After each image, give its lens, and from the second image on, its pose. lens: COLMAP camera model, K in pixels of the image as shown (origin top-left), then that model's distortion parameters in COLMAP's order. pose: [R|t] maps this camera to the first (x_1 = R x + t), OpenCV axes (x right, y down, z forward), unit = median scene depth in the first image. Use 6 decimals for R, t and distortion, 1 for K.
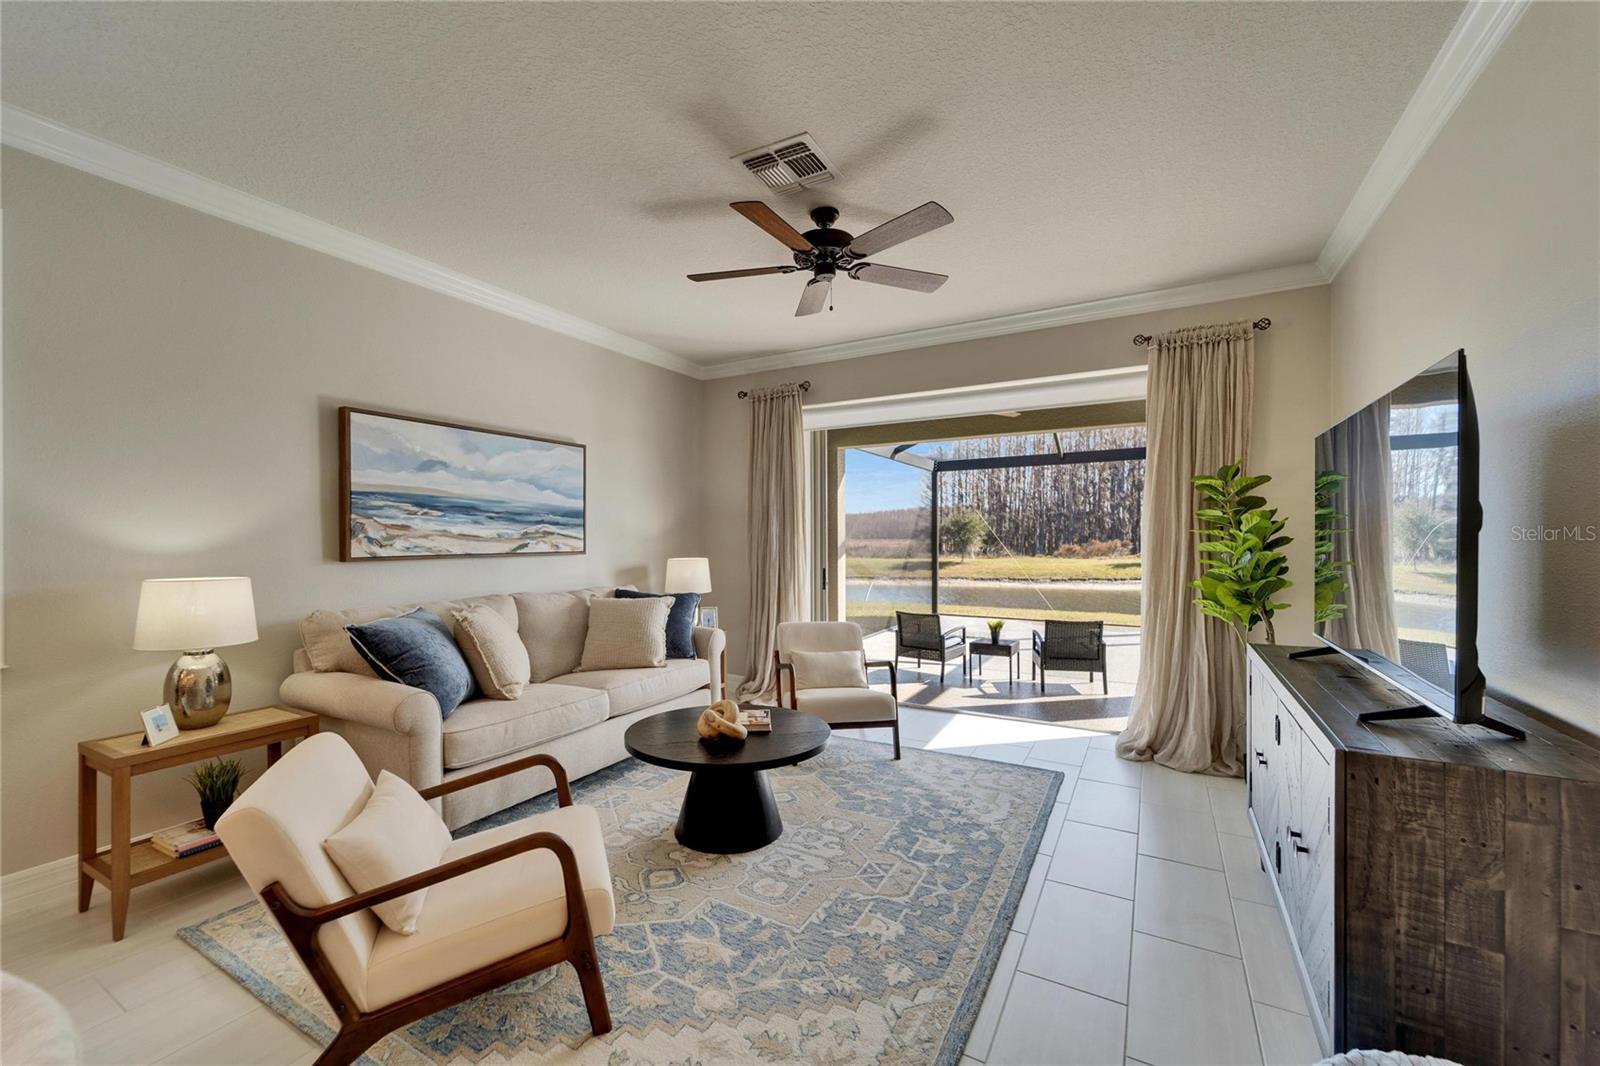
lens RADIAL K [[653.1, 0, 778.7], [0, 653.1, 536.7], [0, 0, 1]] dist [-0.000102, -0.000059]
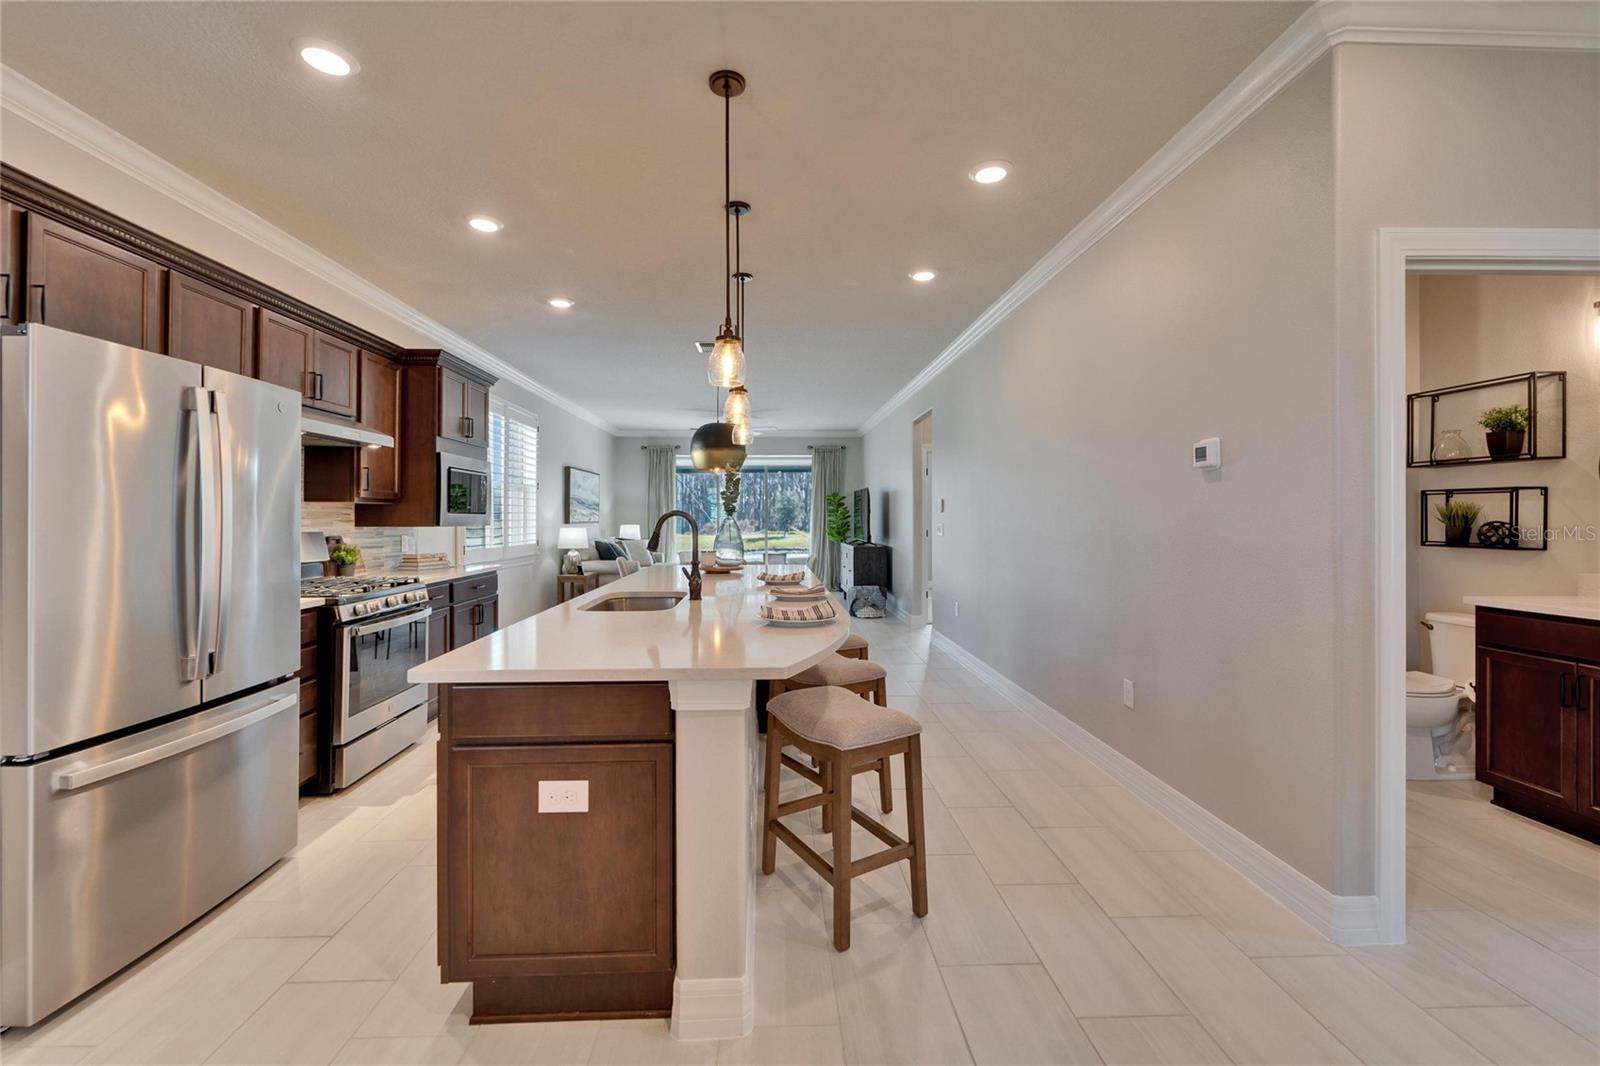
lens RADIAL K [[670.5, 0, 796.6], [0, 670.5, 514.6], [0, 0, 1]] dist [-0.000062, -0.000015]
pose [[0.841546, 0.001620, 0.540182, -1.201947], [0.000737, 0.999991, -0.004148, 0.010959], [-0.540184, 0.003889, 0.841538, -1.605107]]
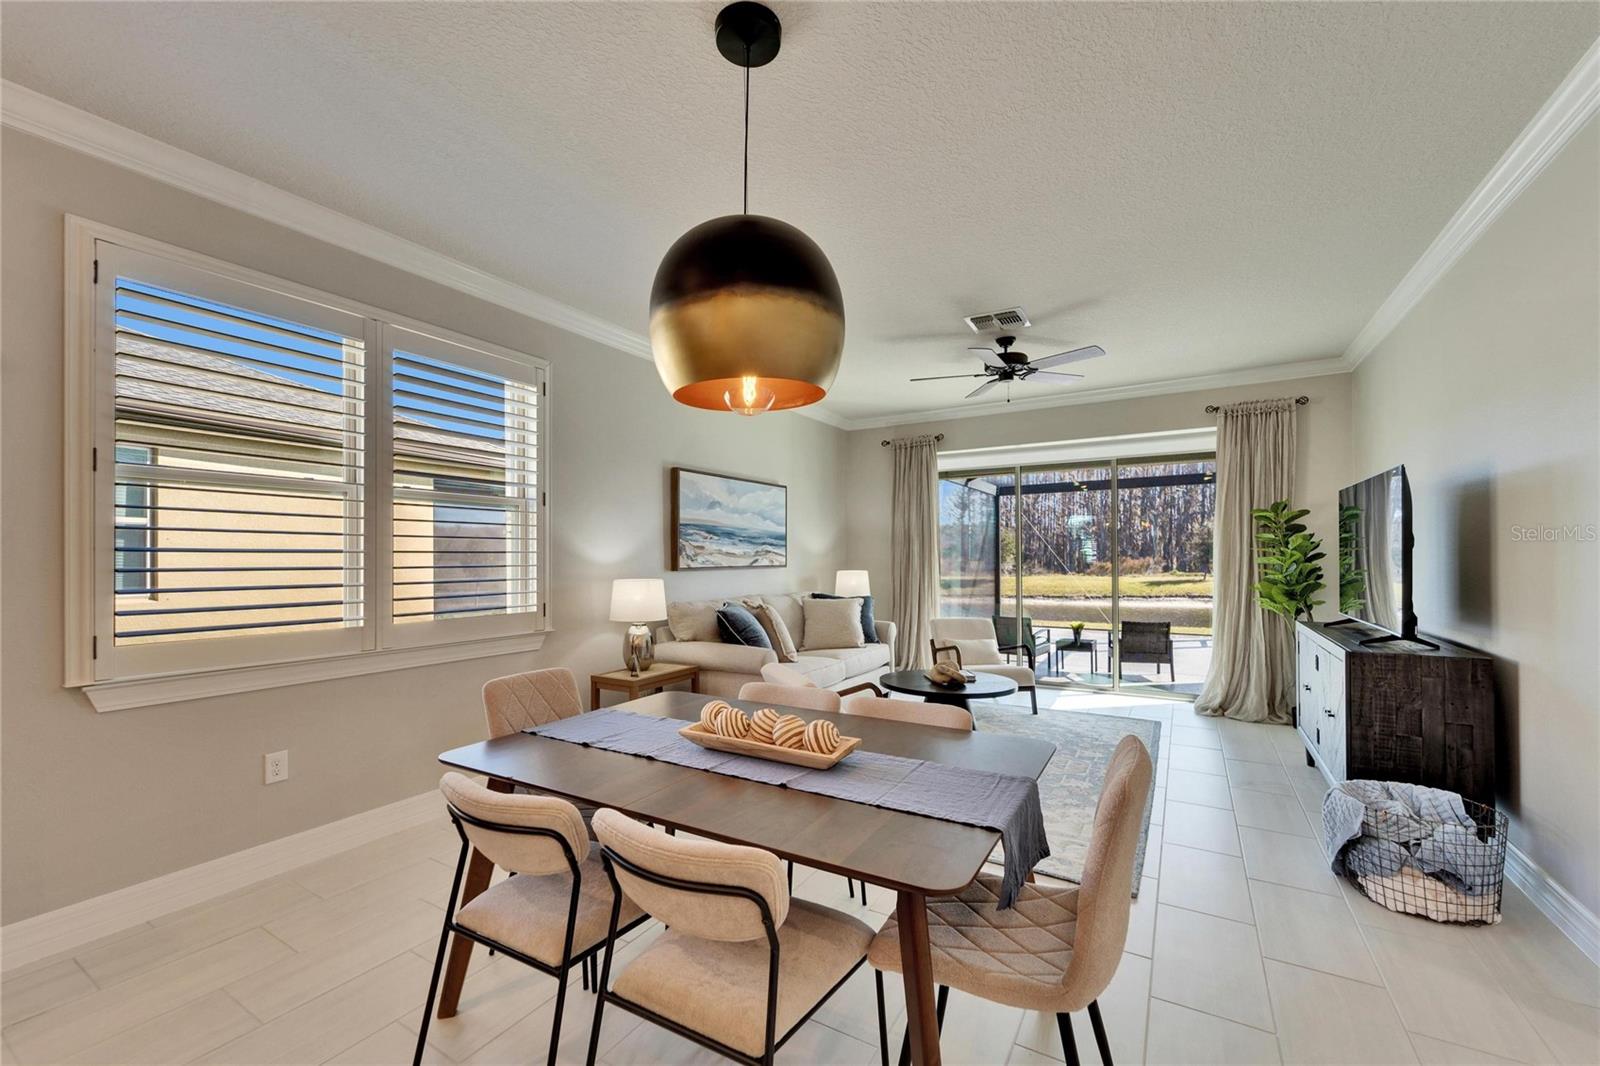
lens RADIAL K [[659.0, 0, 778.7], [0, 659.0, 548.7], [0, 0, 1]] dist [0.001388, 0.000309]
pose [[0.999577, -0.002605, -0.028970, -0.339766], [0.002303, 0.999943, -0.010447, 0.003416], [0.028996, 0.010375, 0.999526, -0.441123]]
